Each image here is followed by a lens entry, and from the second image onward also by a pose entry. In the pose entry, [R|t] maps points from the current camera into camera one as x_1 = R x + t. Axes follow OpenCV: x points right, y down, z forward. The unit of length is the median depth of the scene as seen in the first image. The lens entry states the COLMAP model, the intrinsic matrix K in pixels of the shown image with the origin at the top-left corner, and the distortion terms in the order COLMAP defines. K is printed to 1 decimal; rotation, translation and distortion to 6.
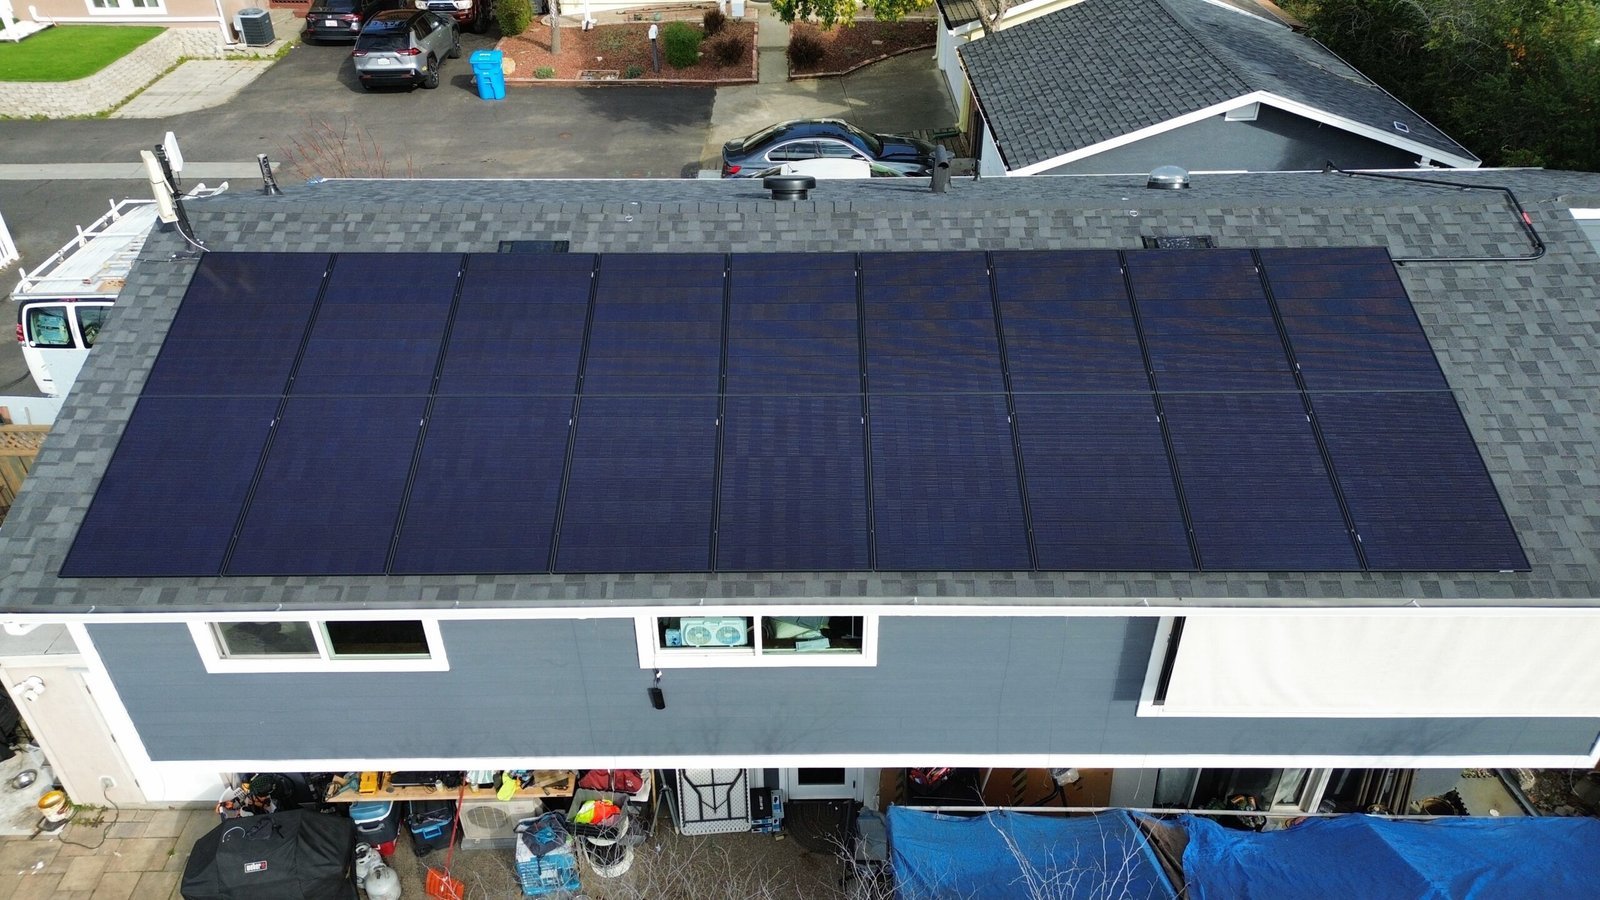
lens RADIAL K [[1125.0, 0, 805.5], [0, 1125.0, 449.0], [0, 0, 1]] dist [0.074364, -0.079919]
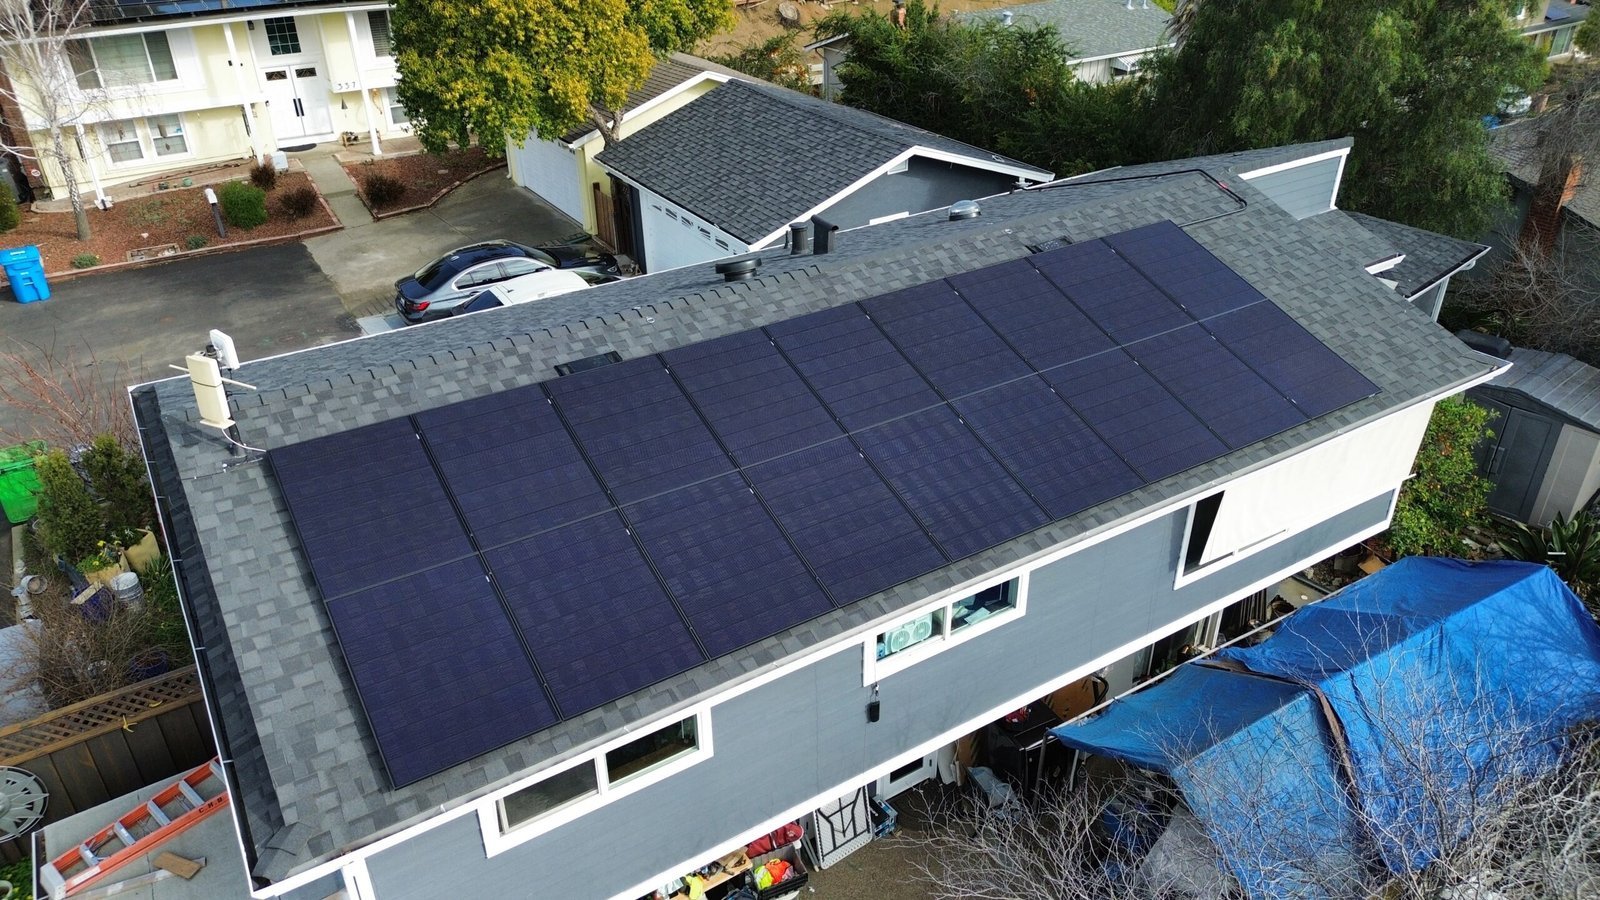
lens RADIAL K [[1125.0, 0, 805.5], [0, 1125.0, 449.0], [0, 0, 1]] dist [0.074364, -0.079919]
pose [[0.848387, -0.267700, 0.456702, -0.550882], [0.308615, 0.951055, -0.015827, -0.024864], [-0.430112, 0.154373, 0.889479, 0.003027]]
